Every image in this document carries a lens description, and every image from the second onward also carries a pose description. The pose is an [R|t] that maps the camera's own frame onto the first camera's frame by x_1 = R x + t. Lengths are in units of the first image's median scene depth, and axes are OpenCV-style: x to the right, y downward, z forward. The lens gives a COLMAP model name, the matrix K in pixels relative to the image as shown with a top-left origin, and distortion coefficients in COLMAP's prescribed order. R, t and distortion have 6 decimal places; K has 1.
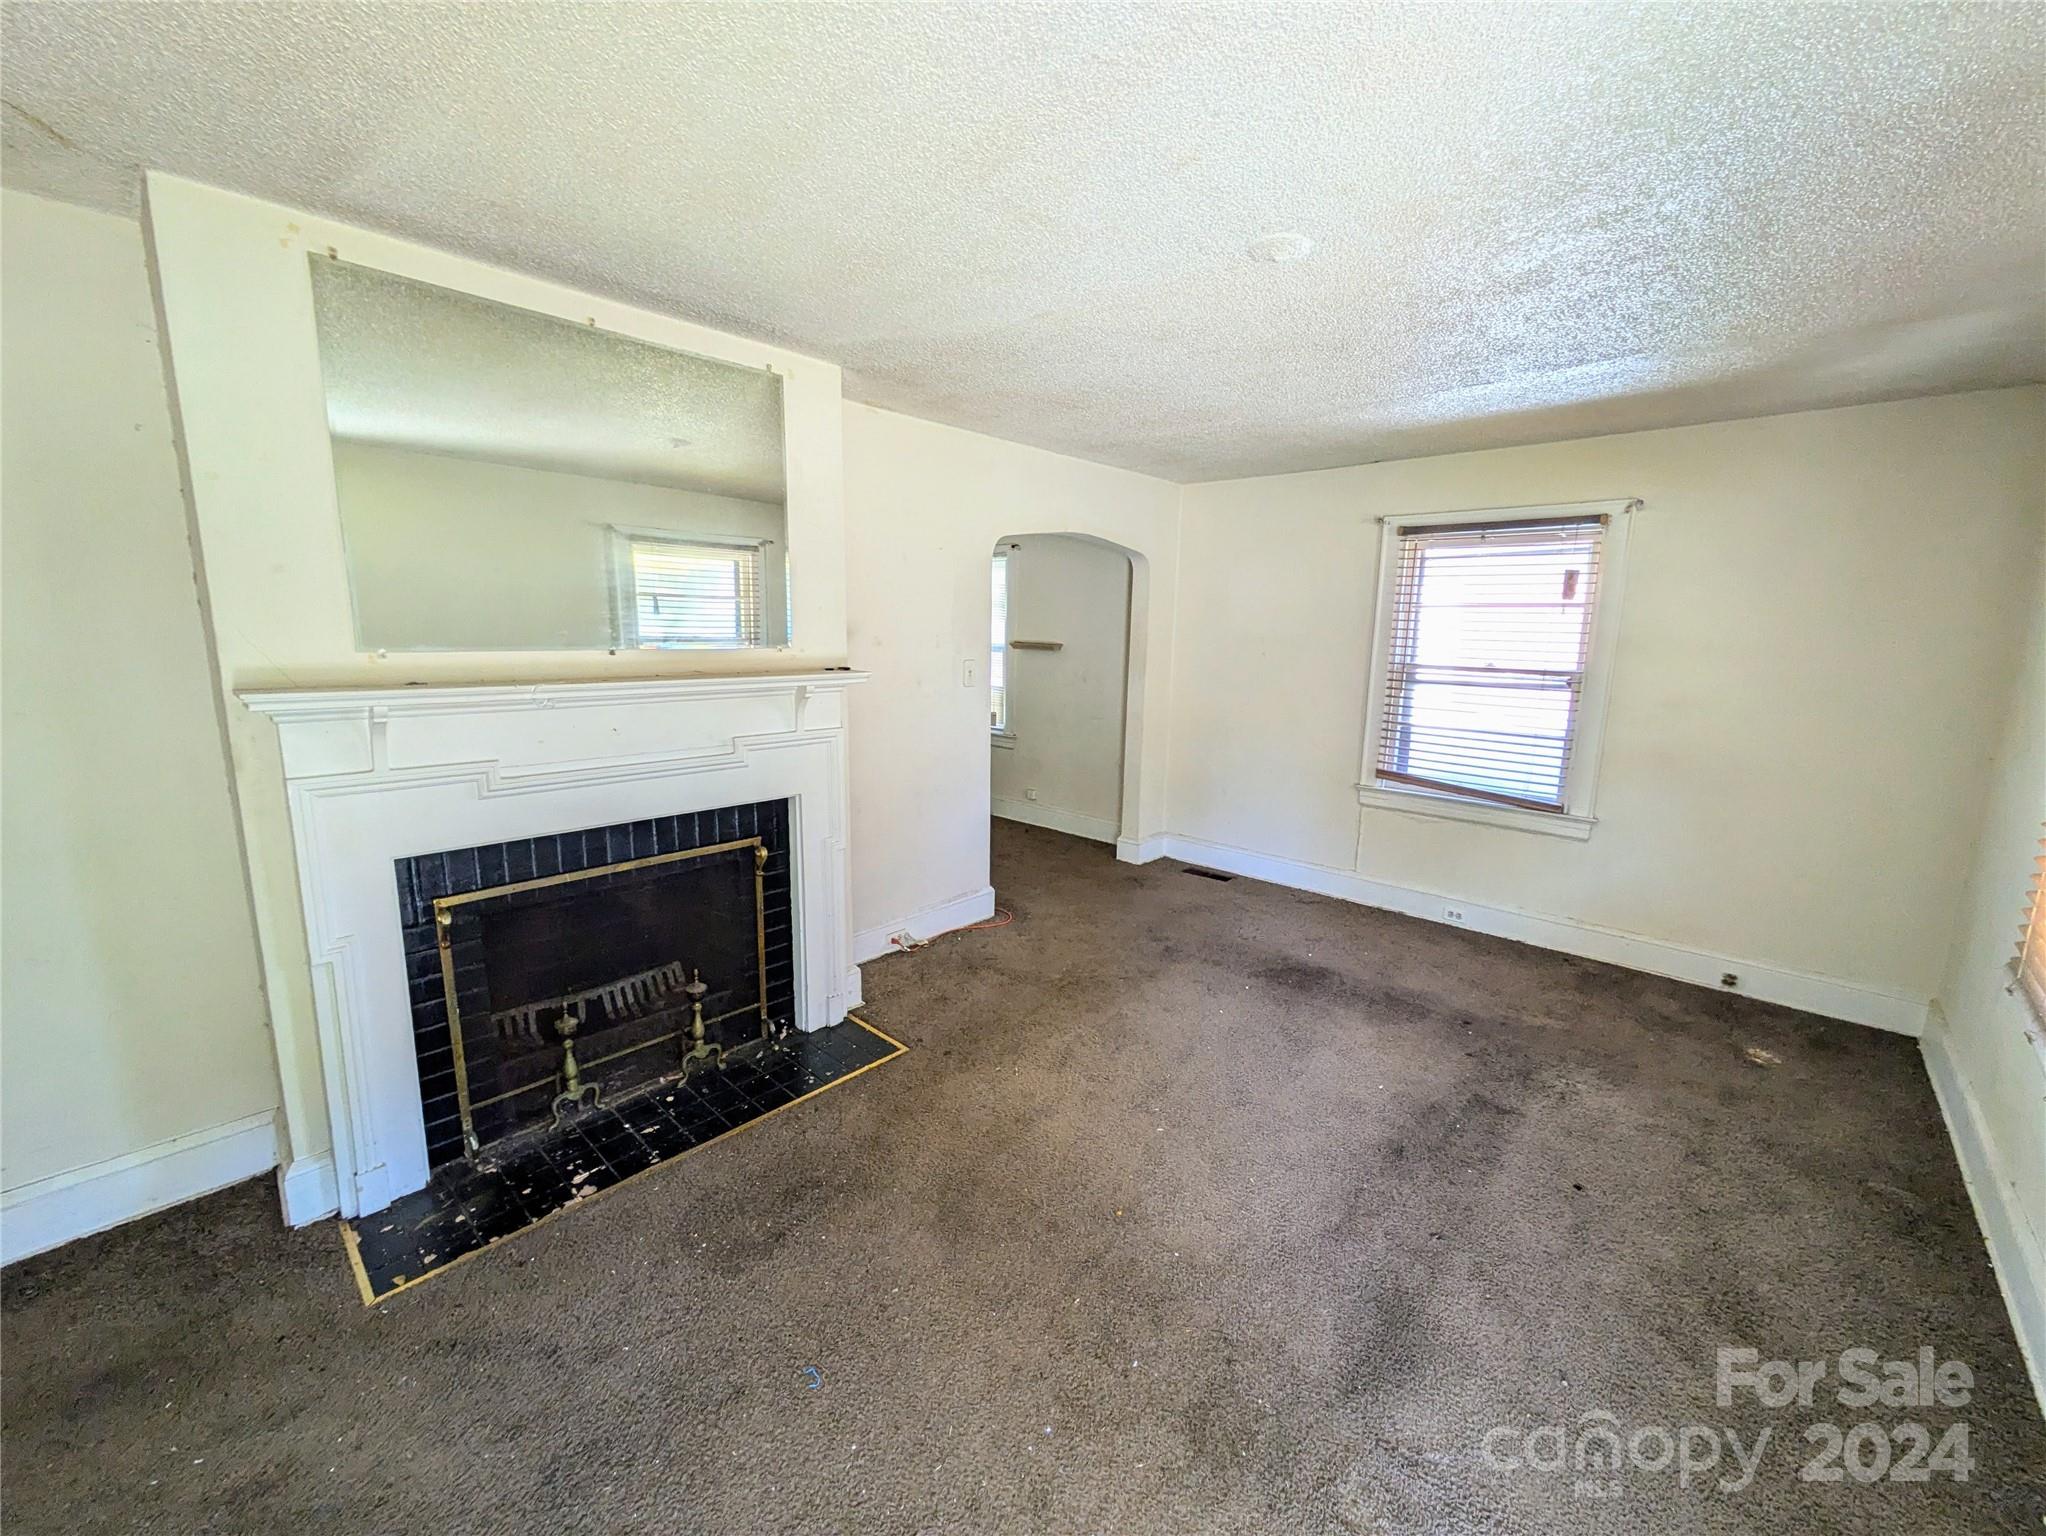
lens RADIAL K [[814.9, 0, 1023.0], [0, 814.9, 768.0], [0, 0, 1]] dist [0.006046, 0.000244]
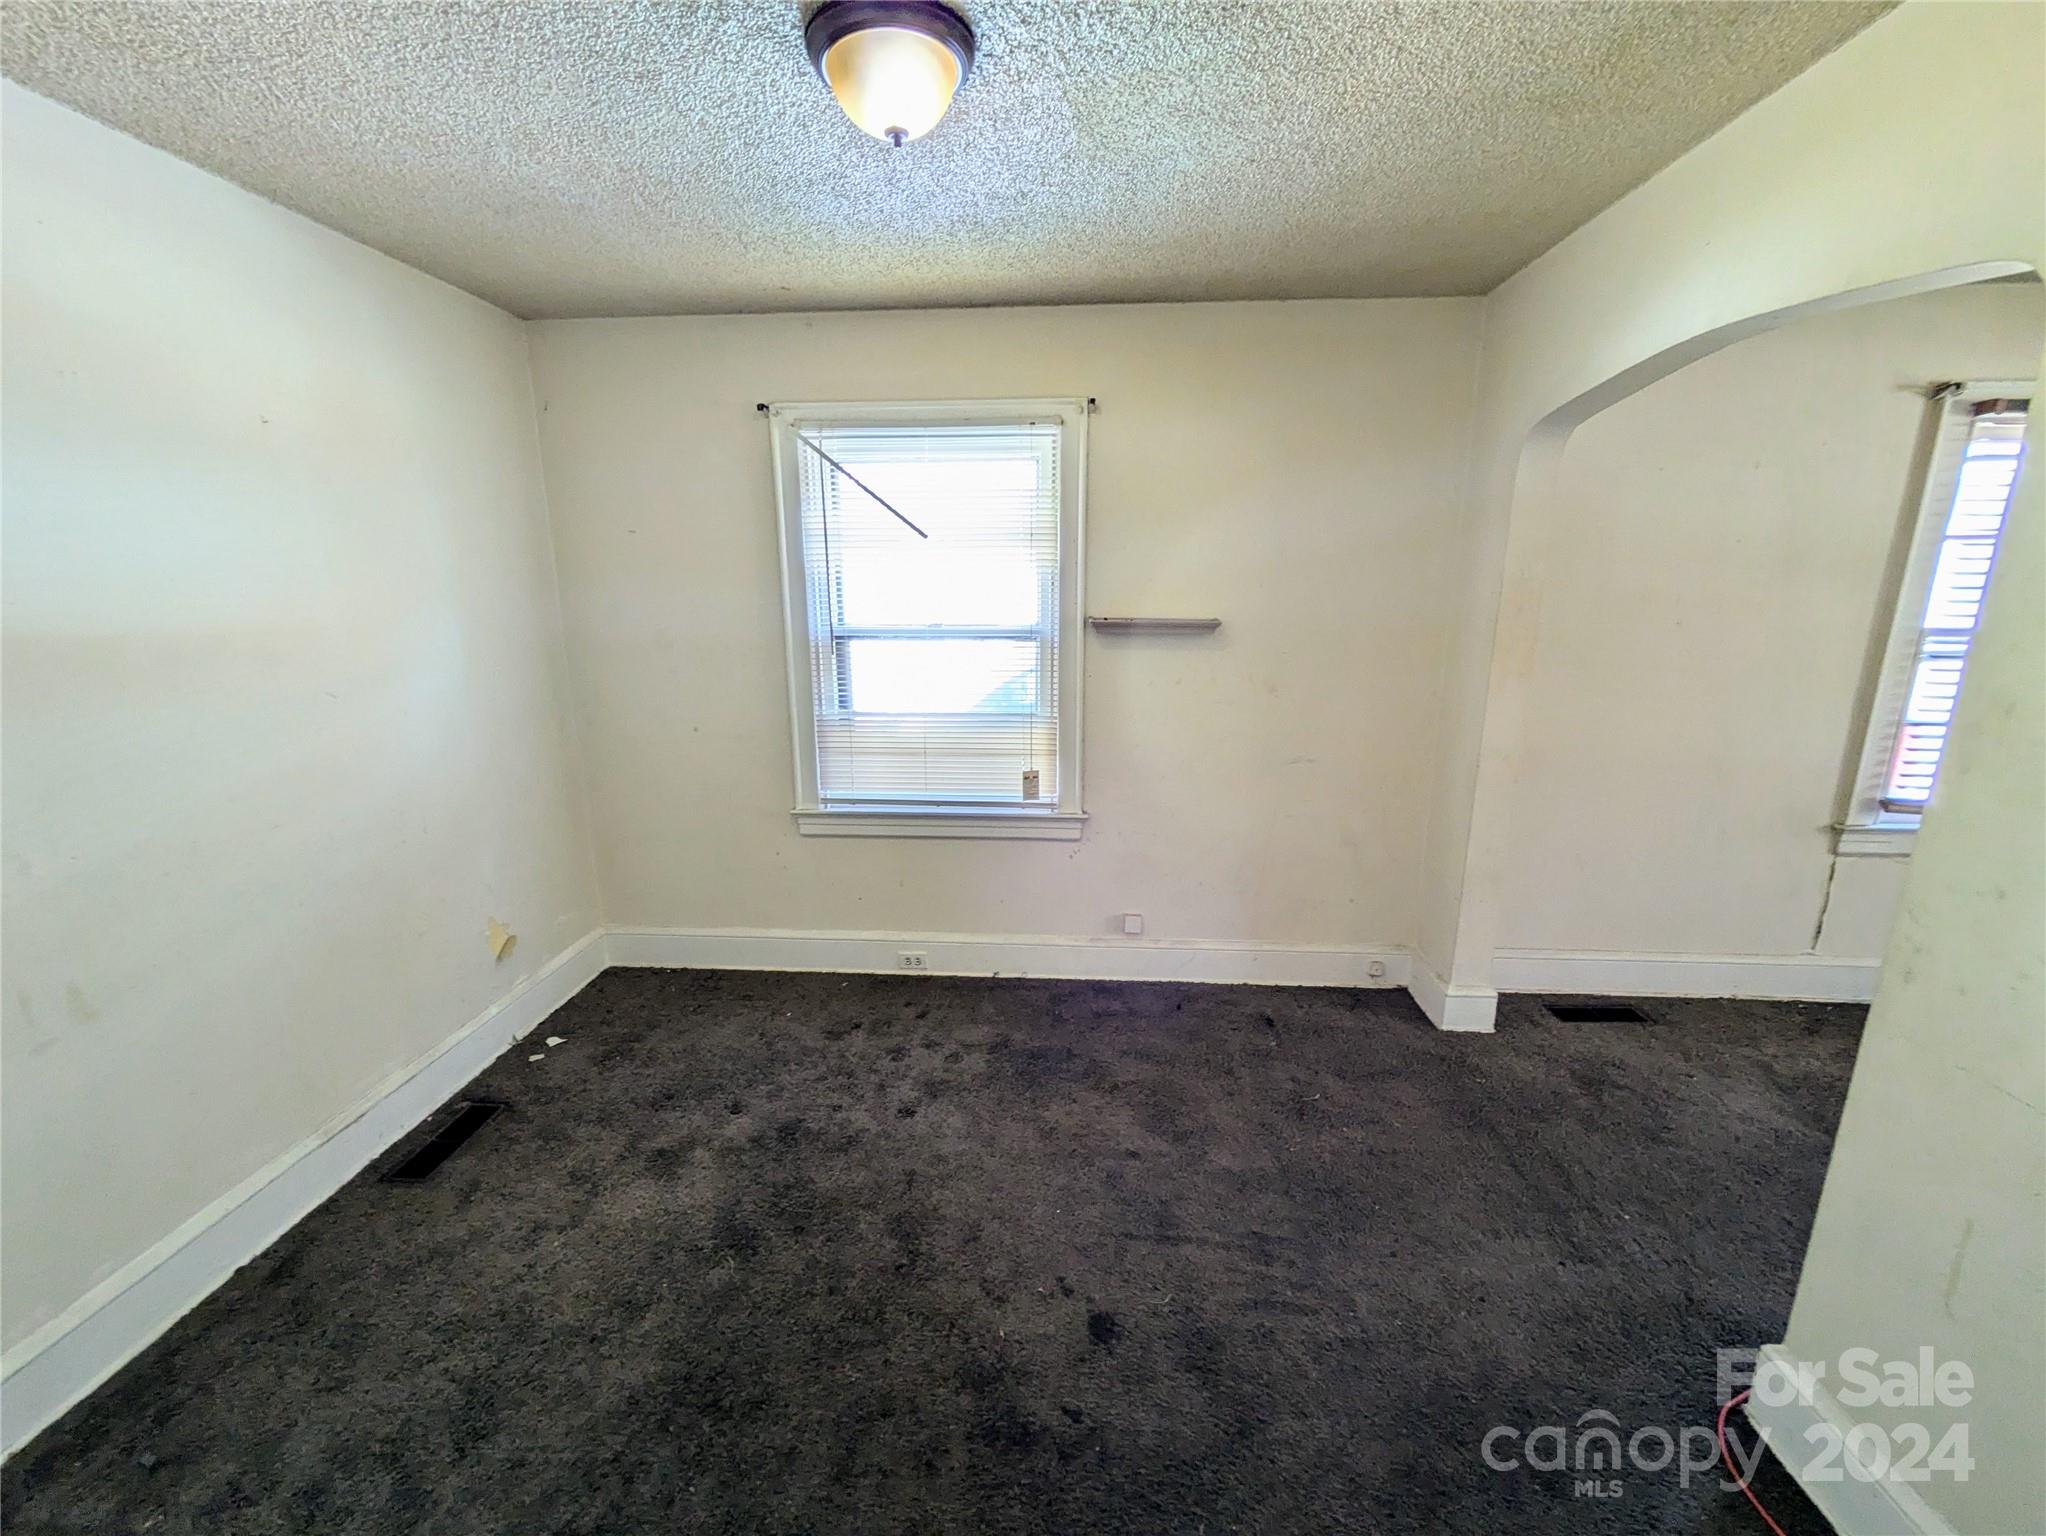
lens RADIAL K [[814.9, 0, 1023.0], [0, 814.9, 768.0], [0, 0, 1]] dist [0.006046, 0.000244]
pose [[0.785195, -0.163691, 0.597222, -0.553912], [0.125771, 0.986484, 0.105026, -0.205699], [-0.606342, -0.007353, 0.795170, 1.068961]]
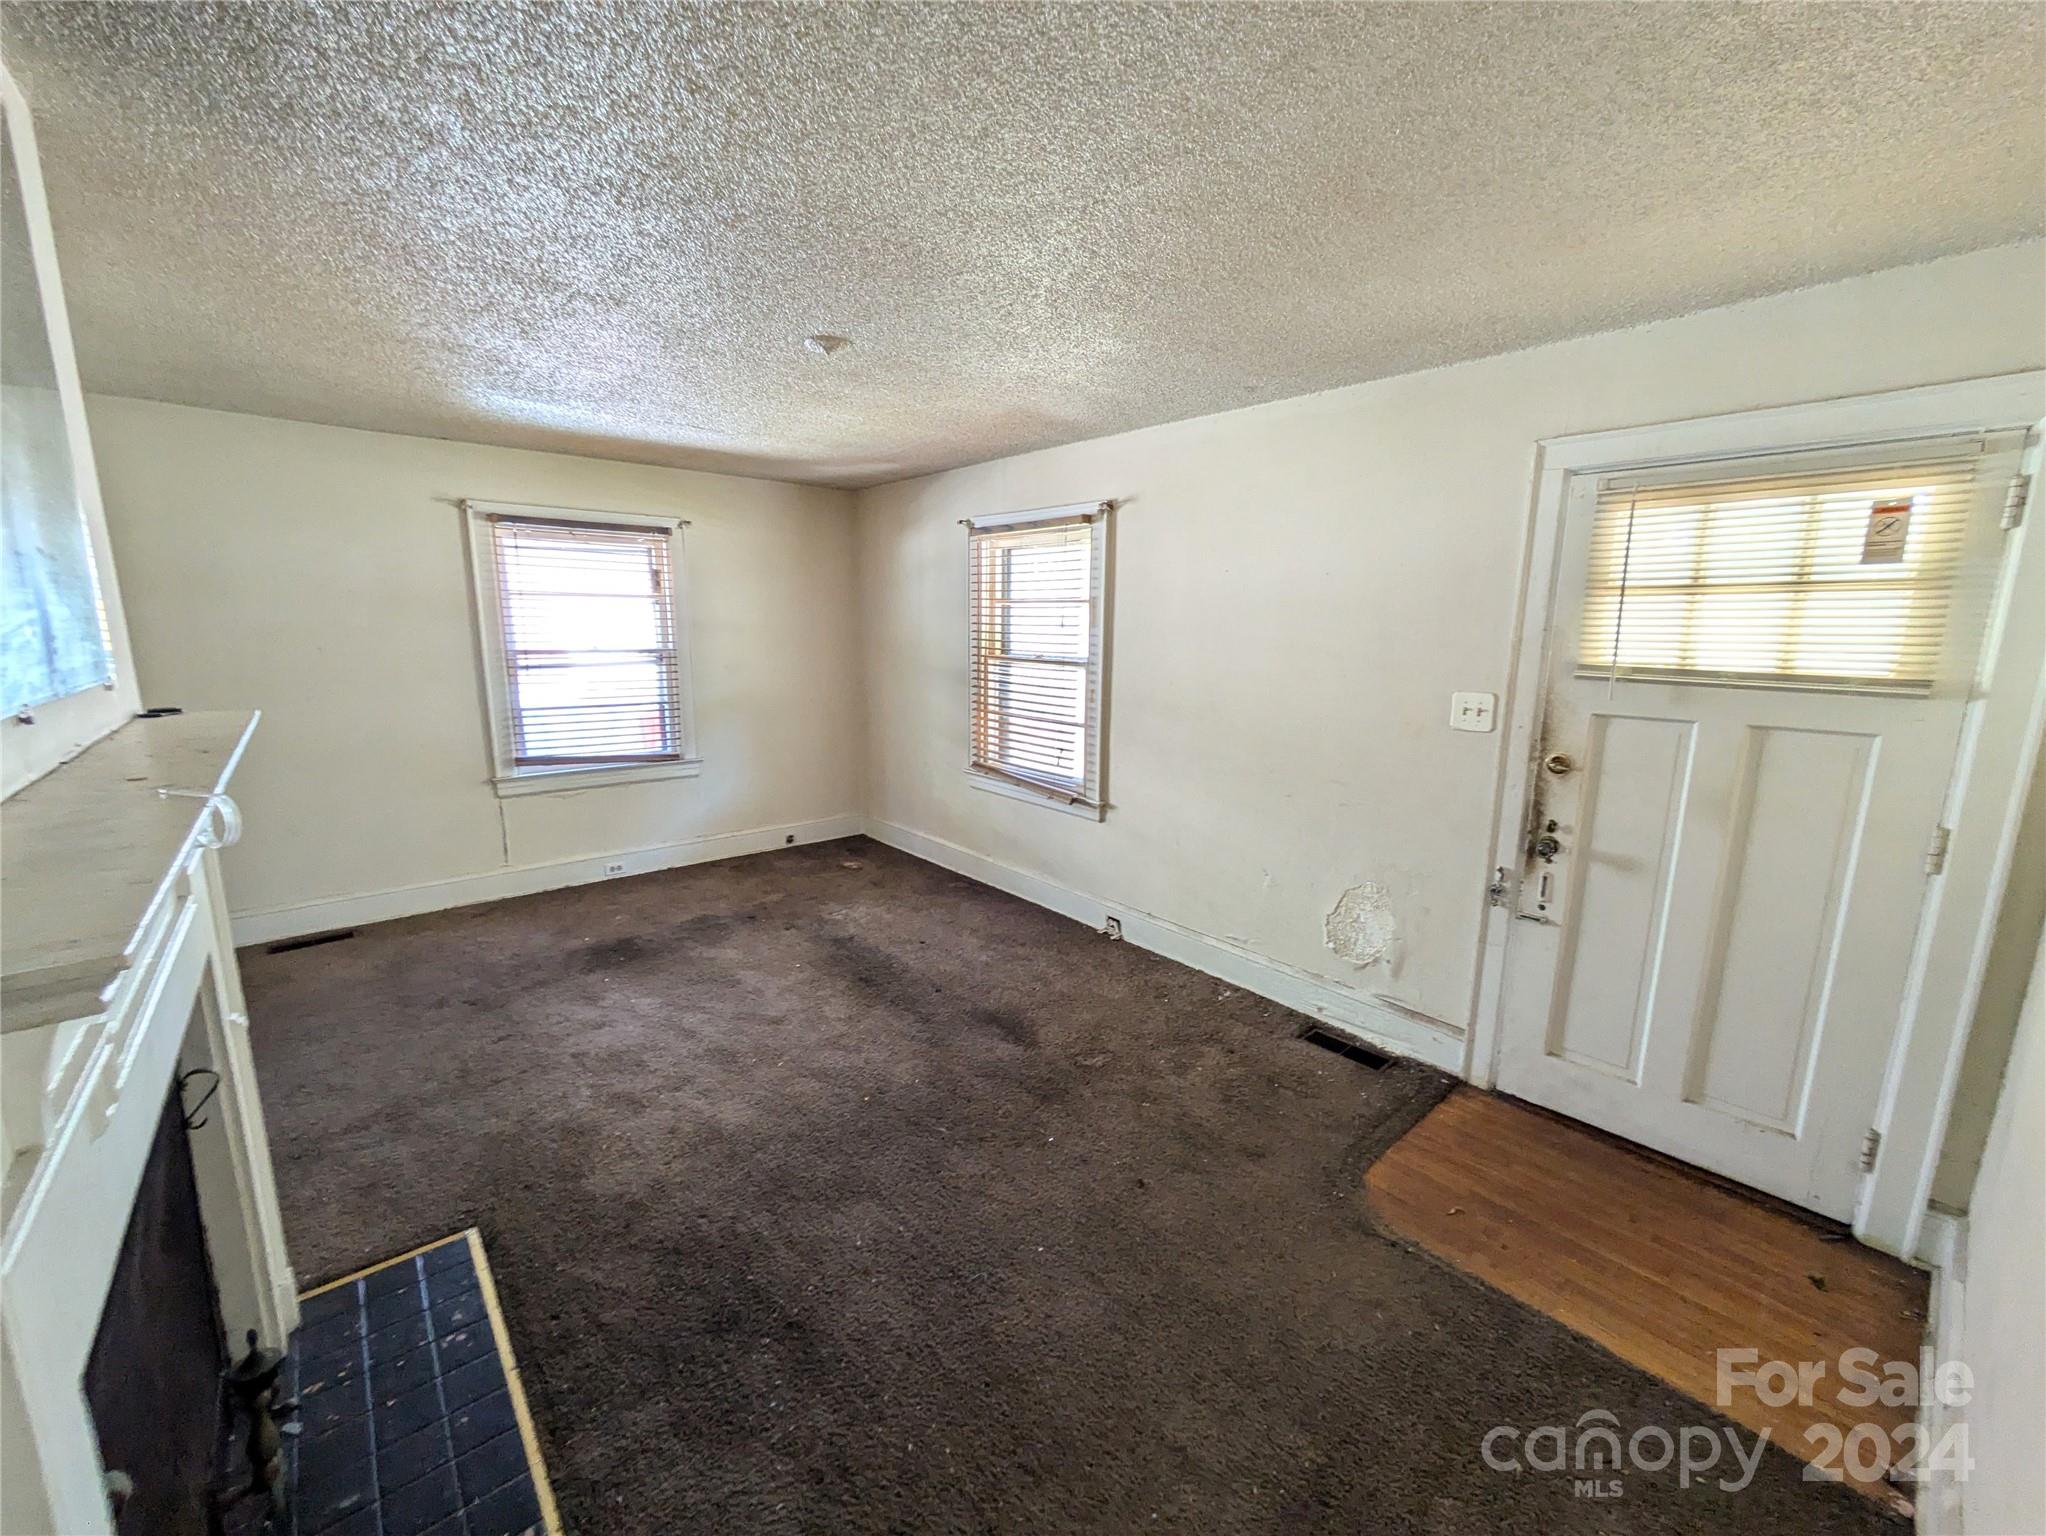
lens RADIAL K [[814.9, 0, 1023.0], [0, 814.9, 768.0], [0, 0, 1]] dist [0.006046, 0.000244]
pose [[0.115616, -0.194583, 0.974048, -0.553130], [0.165145, 0.970742, 0.174320, -0.068834], [-0.979469, 0.140705, 0.144368, 0.298503]]
